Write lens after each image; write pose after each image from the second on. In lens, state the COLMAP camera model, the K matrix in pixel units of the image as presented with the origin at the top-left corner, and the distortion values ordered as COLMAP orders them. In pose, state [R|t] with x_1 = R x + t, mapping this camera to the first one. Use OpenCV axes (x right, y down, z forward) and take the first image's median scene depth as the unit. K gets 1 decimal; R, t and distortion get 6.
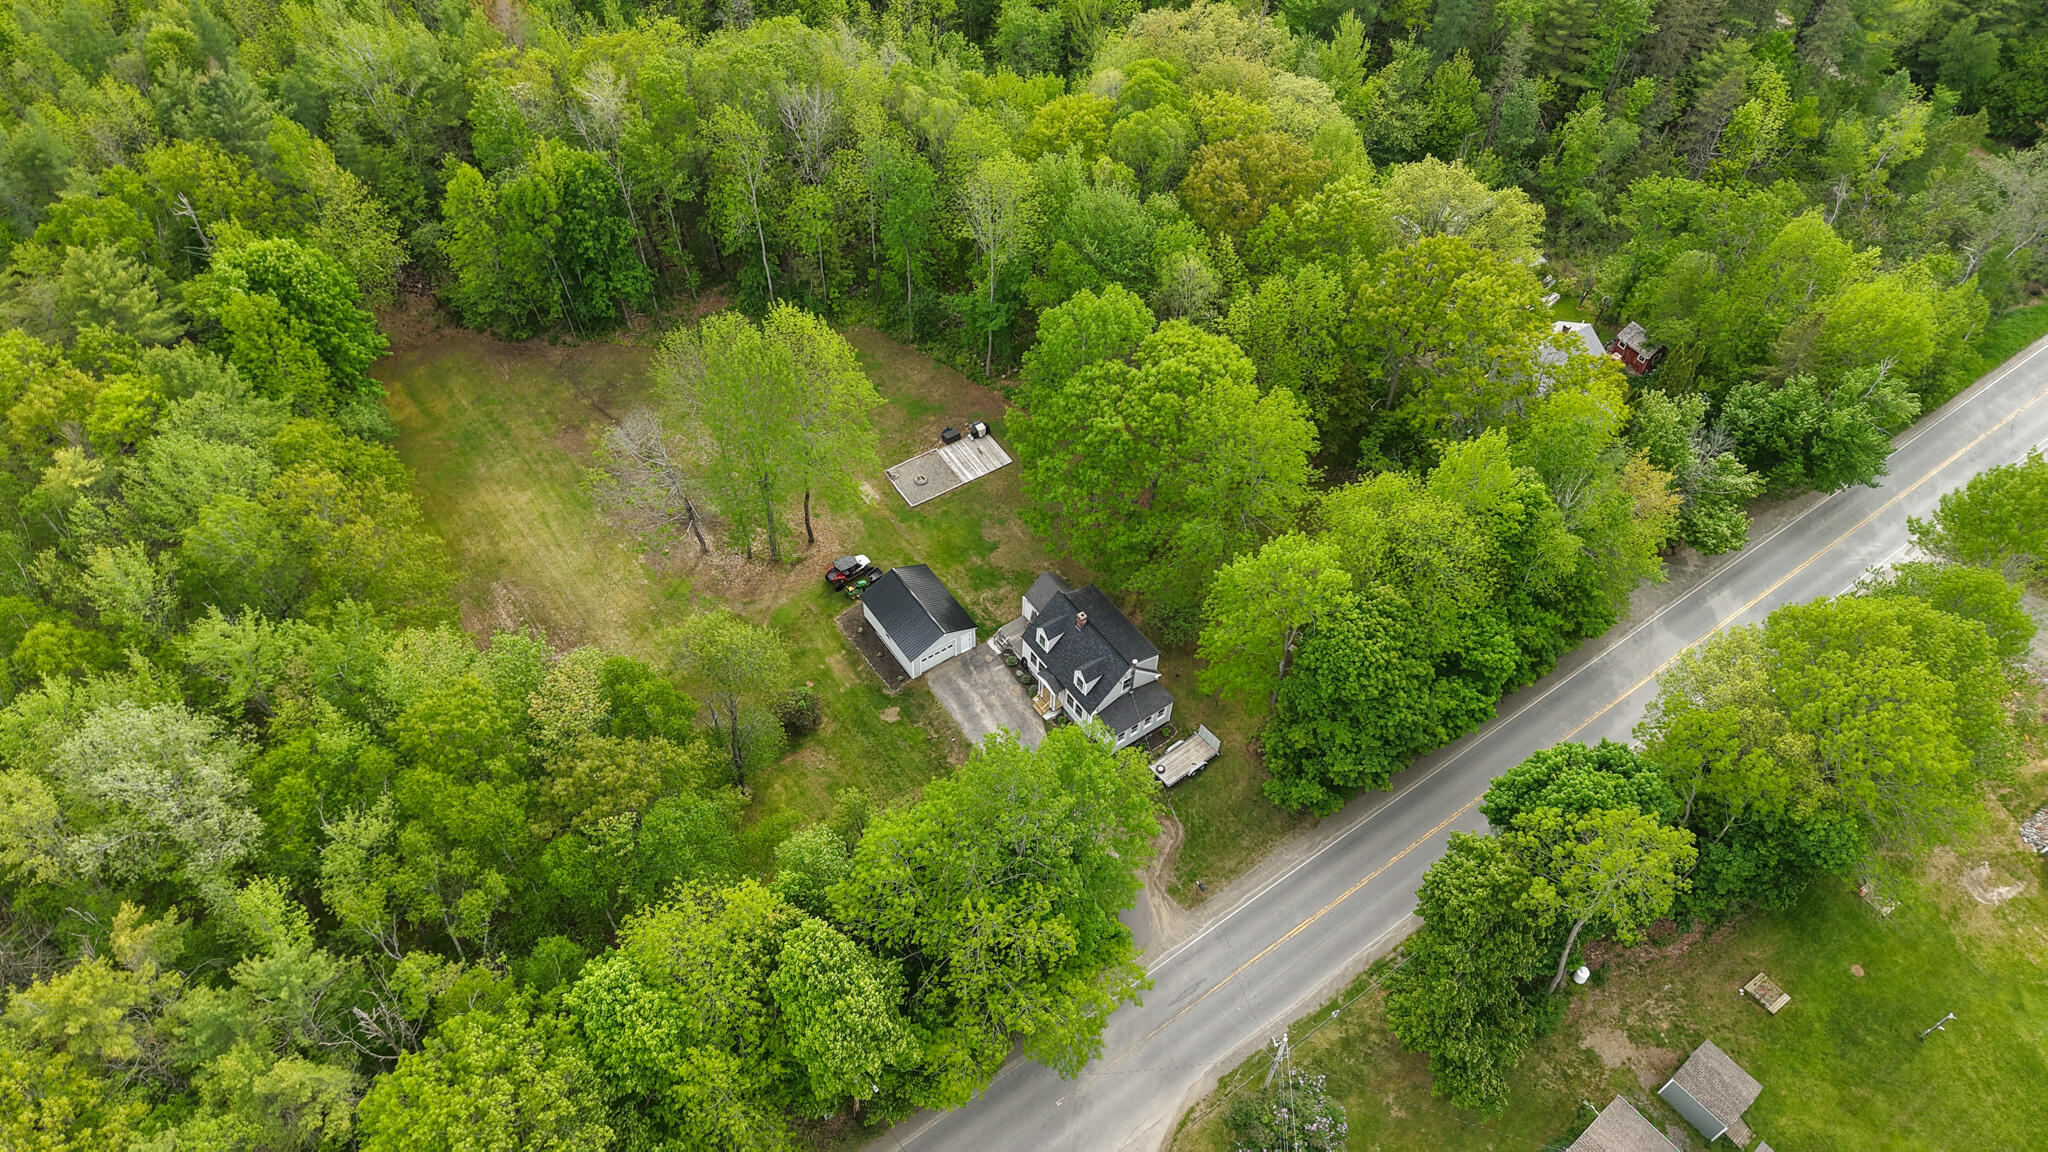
lens RADIAL K [[1421.8, 0, 1030.0], [0, 1421.8, 552.4], [0, 0, 1]] dist [0.080826, 0.000076]
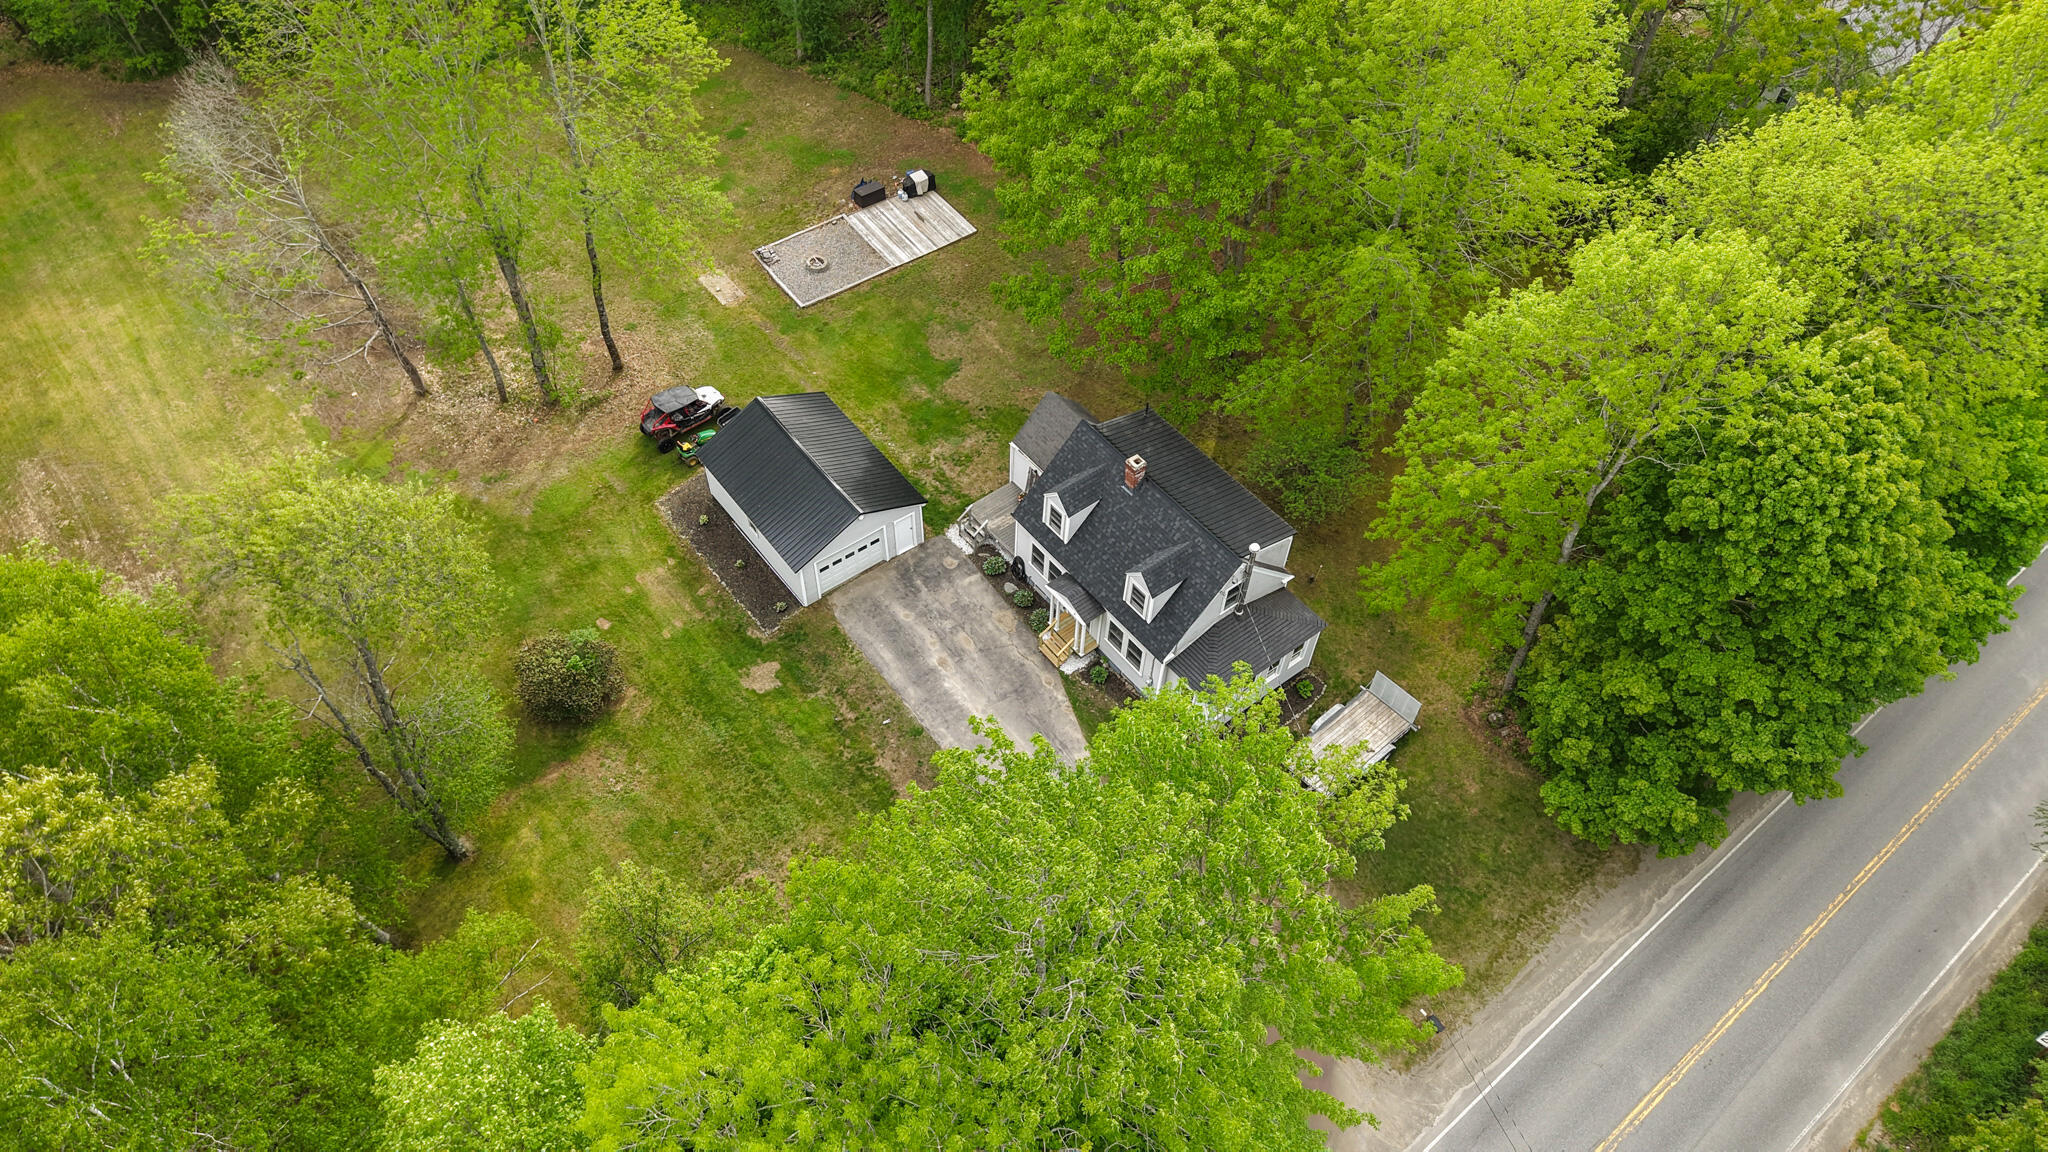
lens RADIAL K [[1407.5, 0, 1024.0], [0, 1407.5, 576.0], [0, 0, 1]] dist [0.002874, -0.000909]
pose [[0.998878, -0.039560, 0.026022, -0.015783], [0.038250, 0.998063, 0.049064, 0.055837], [-0.027913, -0.048014, 0.998457, 0.489675]]
